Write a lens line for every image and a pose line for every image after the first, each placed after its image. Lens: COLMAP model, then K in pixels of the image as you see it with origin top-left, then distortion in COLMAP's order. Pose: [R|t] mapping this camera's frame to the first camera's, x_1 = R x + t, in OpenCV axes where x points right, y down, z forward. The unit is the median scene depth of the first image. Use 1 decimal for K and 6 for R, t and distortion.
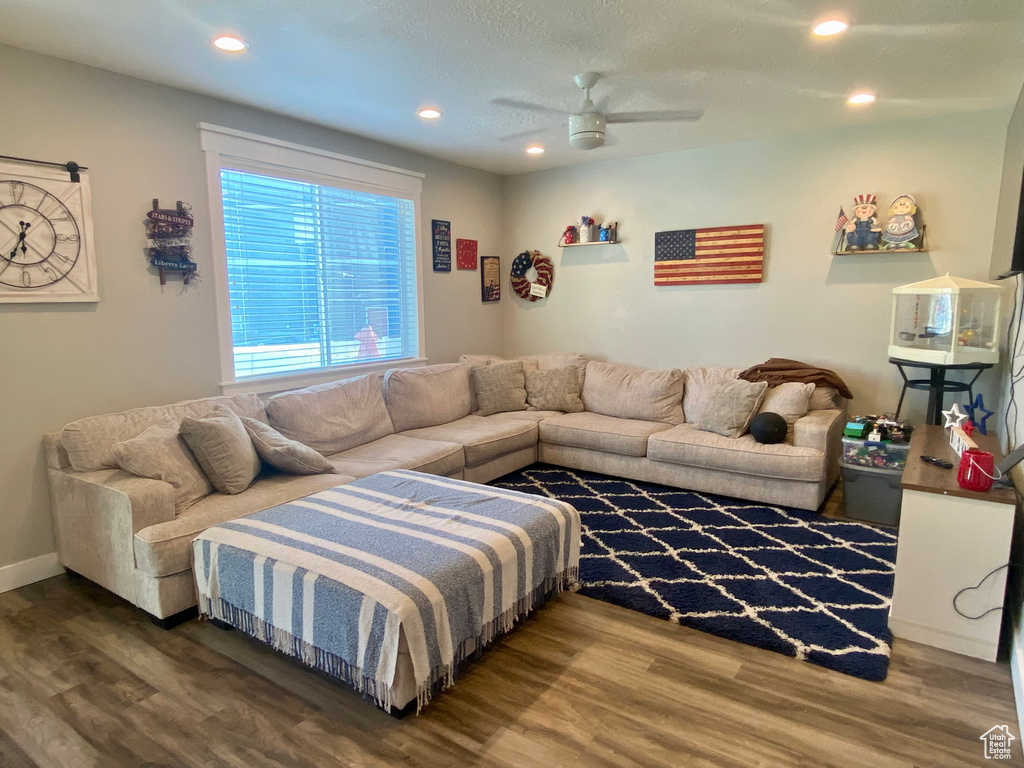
lens RADIAL K [[625.7, 0, 505.4], [0, 625.7, 386.1], [0, 0, 1]] dist [0.071161, -0.079502]
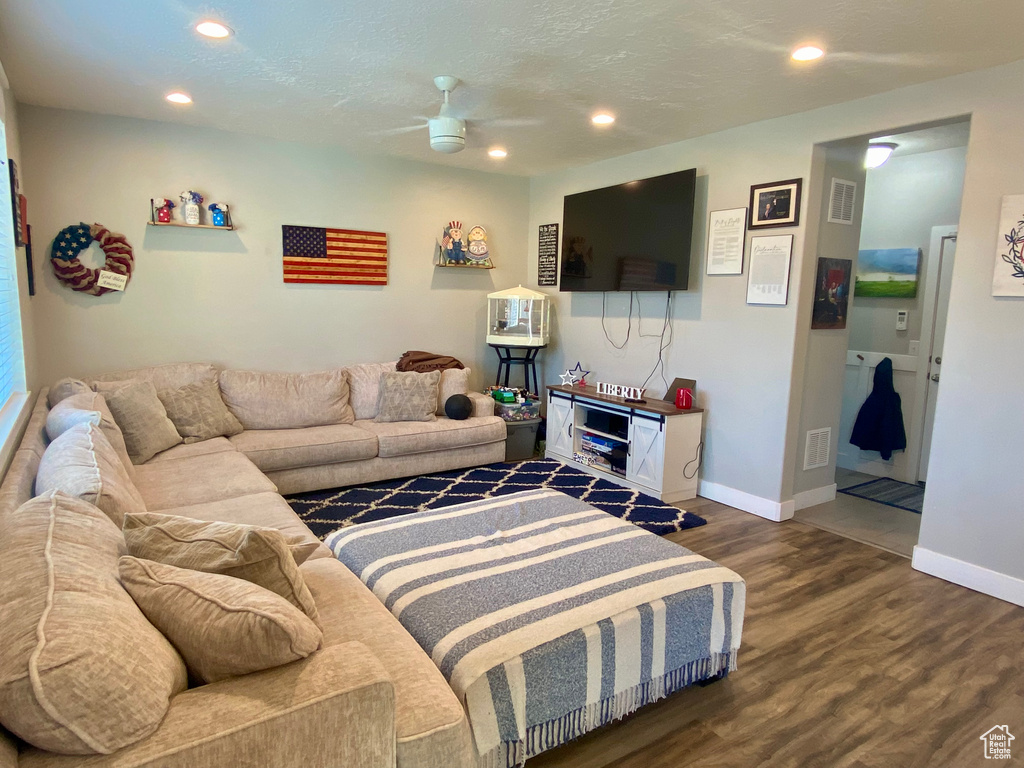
lens RADIAL K [[625.7, 0, 505.4], [0, 625.7, 386.1], [0, 0, 1]] dist [0.071161, -0.079502]
pose [[0.372985, -0.118346, 0.920259, -0.612775], [0.108890, 0.990561, 0.083253, -0.060209], [-0.921426, 0.069155, 0.382351, 0.422738]]
